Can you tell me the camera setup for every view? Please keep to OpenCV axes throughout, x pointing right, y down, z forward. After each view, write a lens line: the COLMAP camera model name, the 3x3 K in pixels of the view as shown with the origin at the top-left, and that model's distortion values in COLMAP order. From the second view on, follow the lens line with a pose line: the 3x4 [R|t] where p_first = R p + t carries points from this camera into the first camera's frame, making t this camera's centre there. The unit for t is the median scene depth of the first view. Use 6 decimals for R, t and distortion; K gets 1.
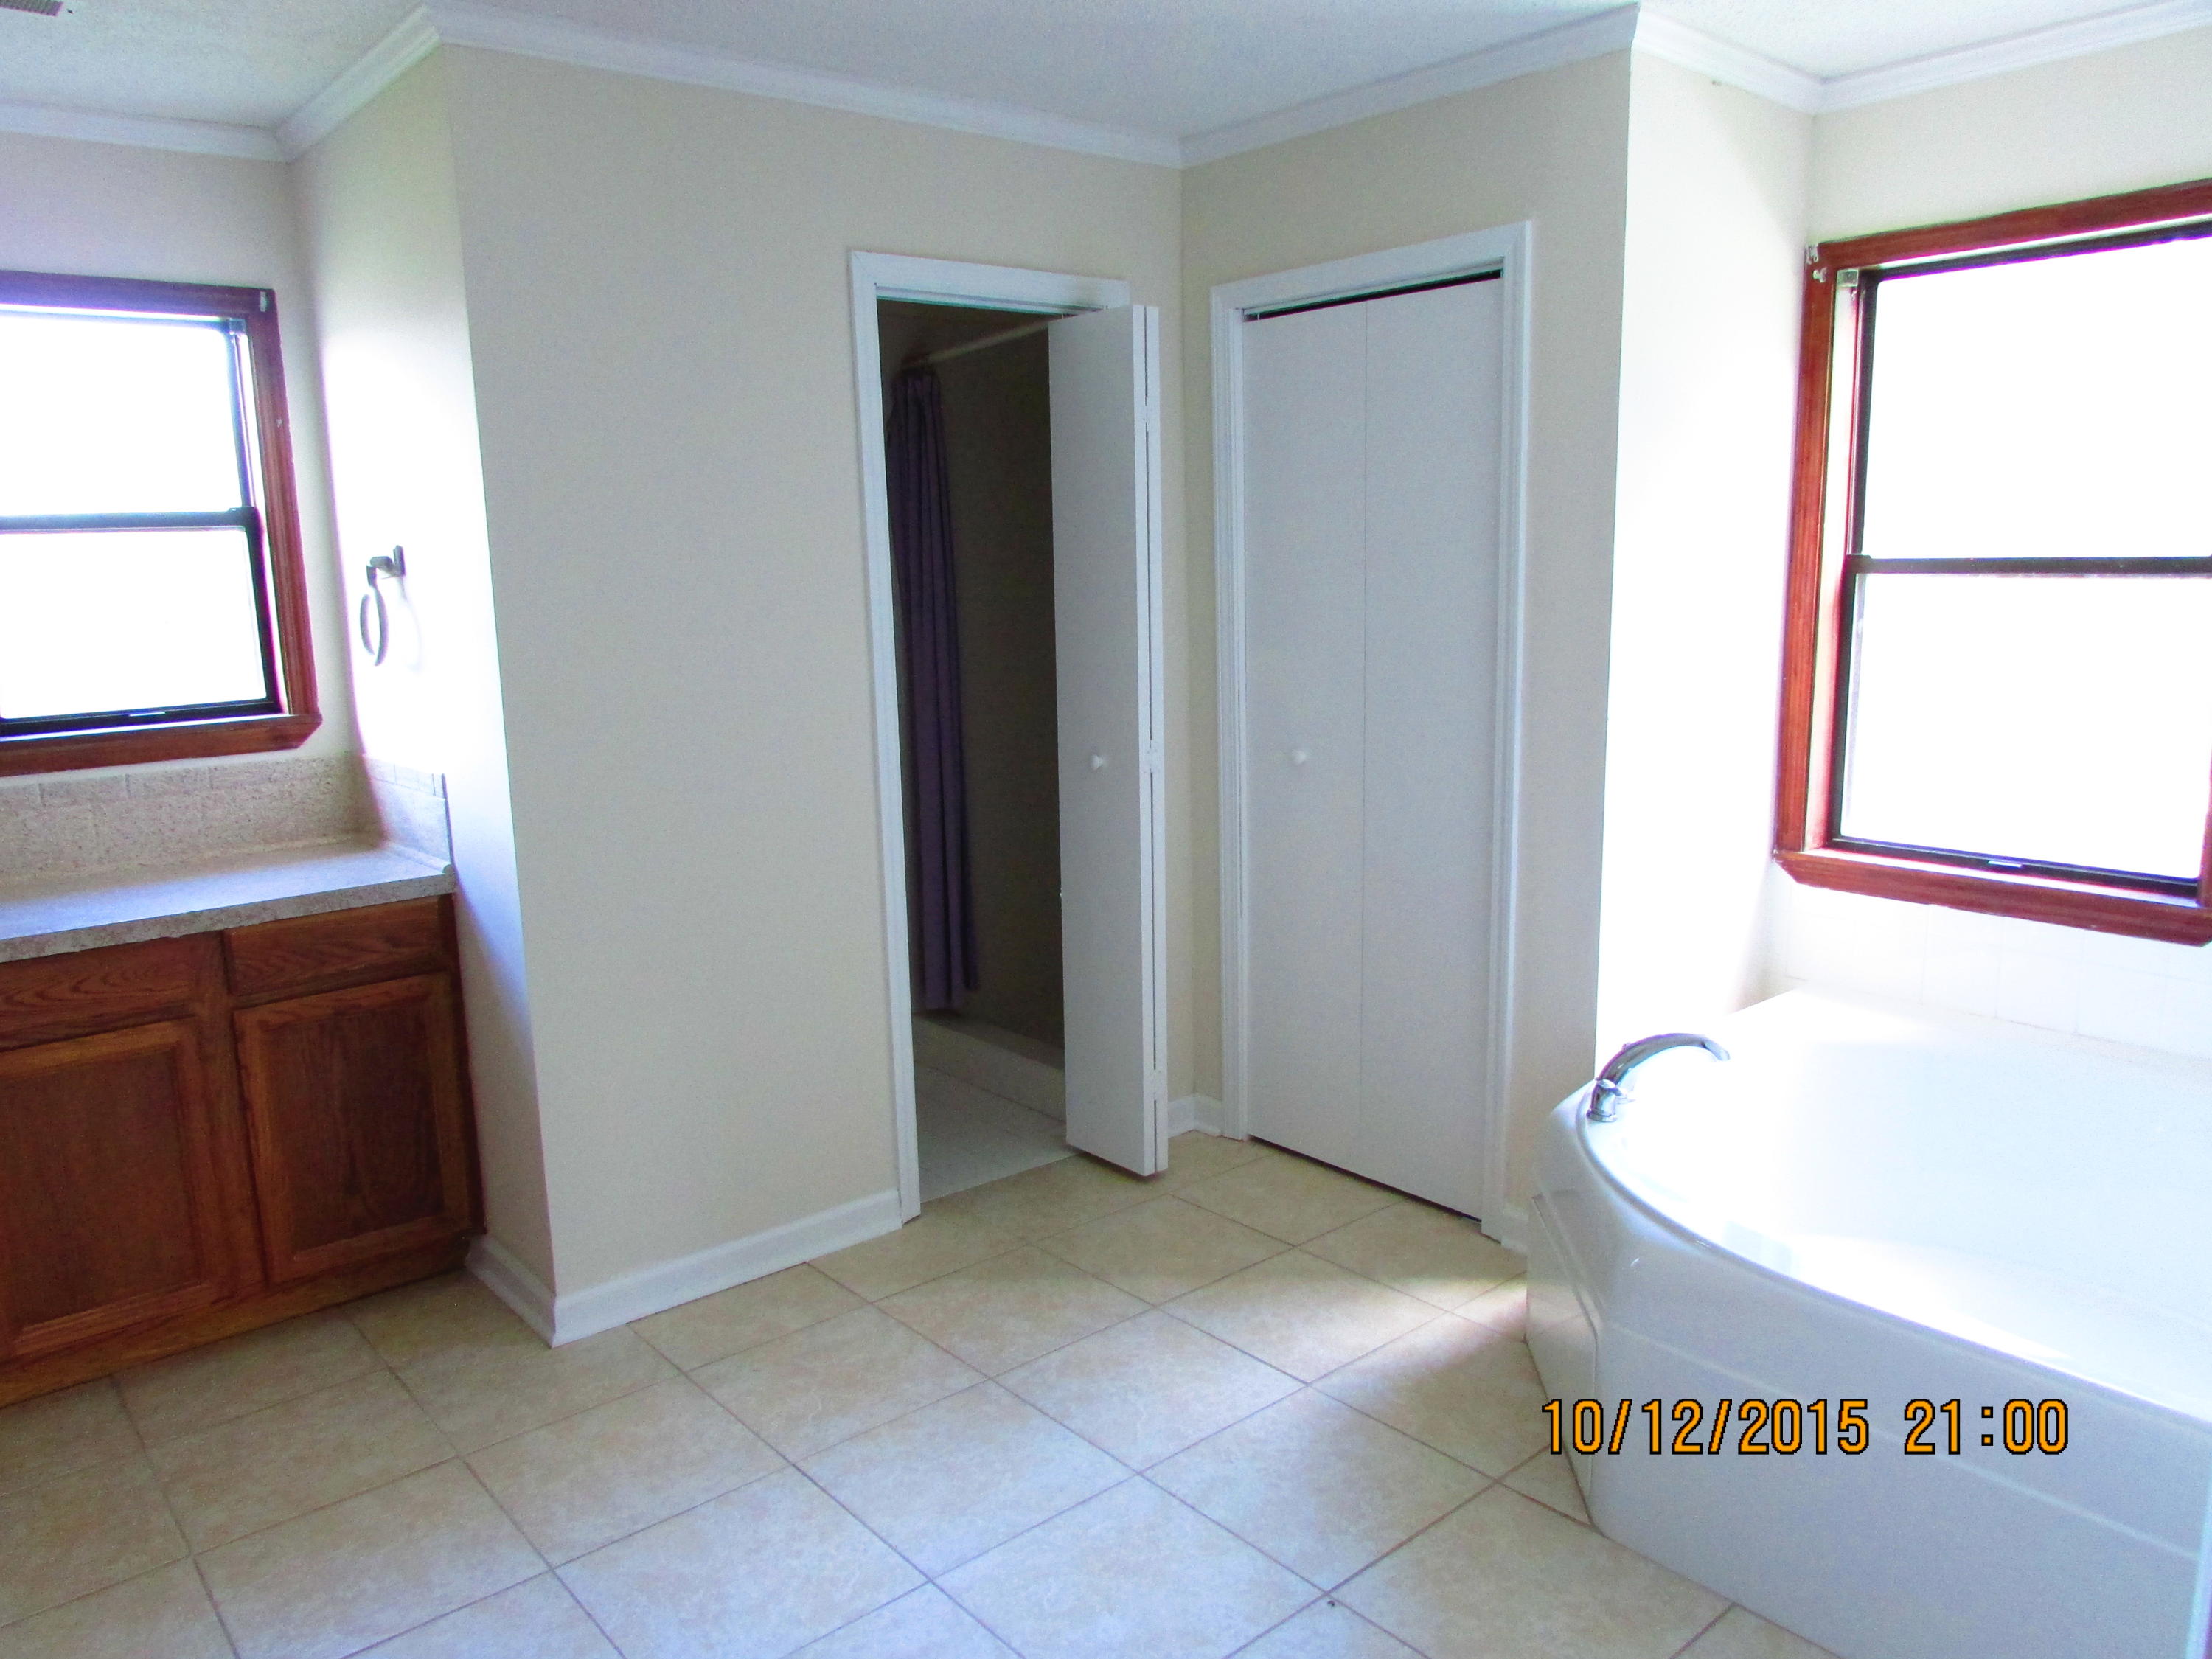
lens RADIAL K [[1633.1, 0, 1145.3], [0, 1633.1, 816.7], [0, 0, 1]] dist [0.010765, 0.003026]
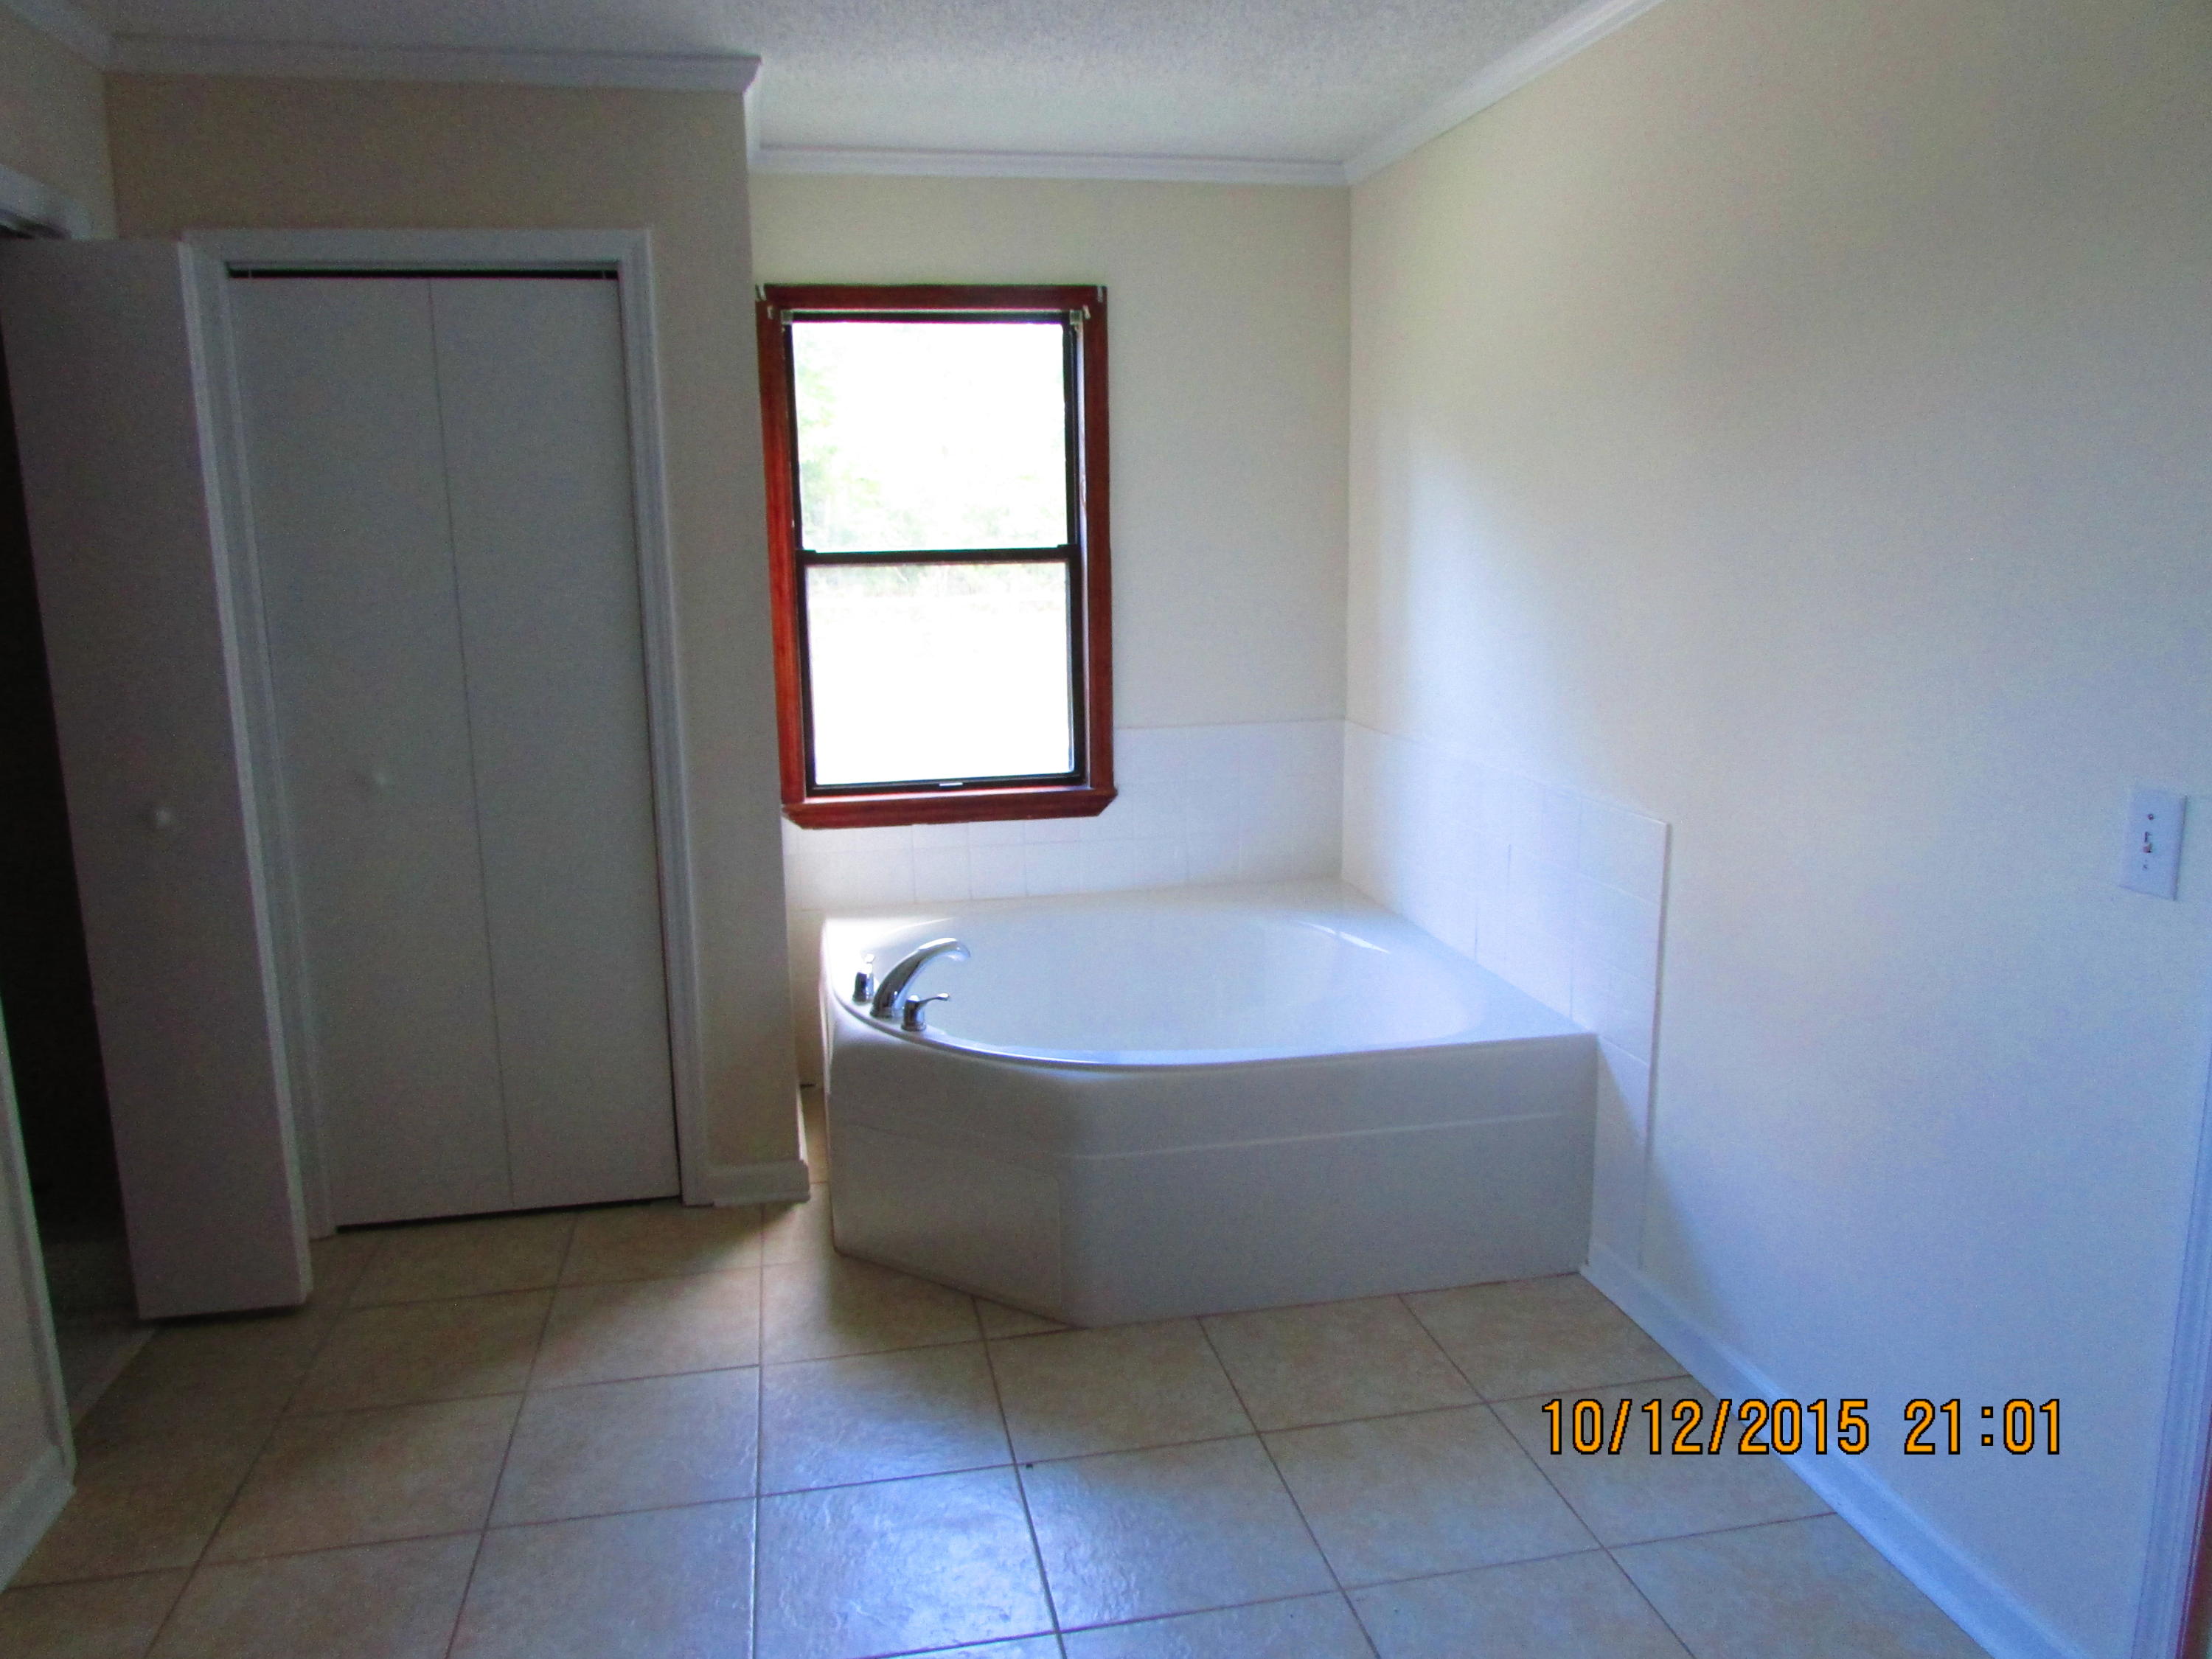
lens RADIAL K [[1653.9, 0, 1106.0], [0, 1653.9, 829.5], [0, 0, 1]] dist [0.000829, 0.004123]
pose [[0.475939, -0.156840, 0.865380, -1.402986], [0.143552, 0.984628, 0.099502, -0.123617], [-0.867684, 0.076870, 0.491137, 0.600732]]
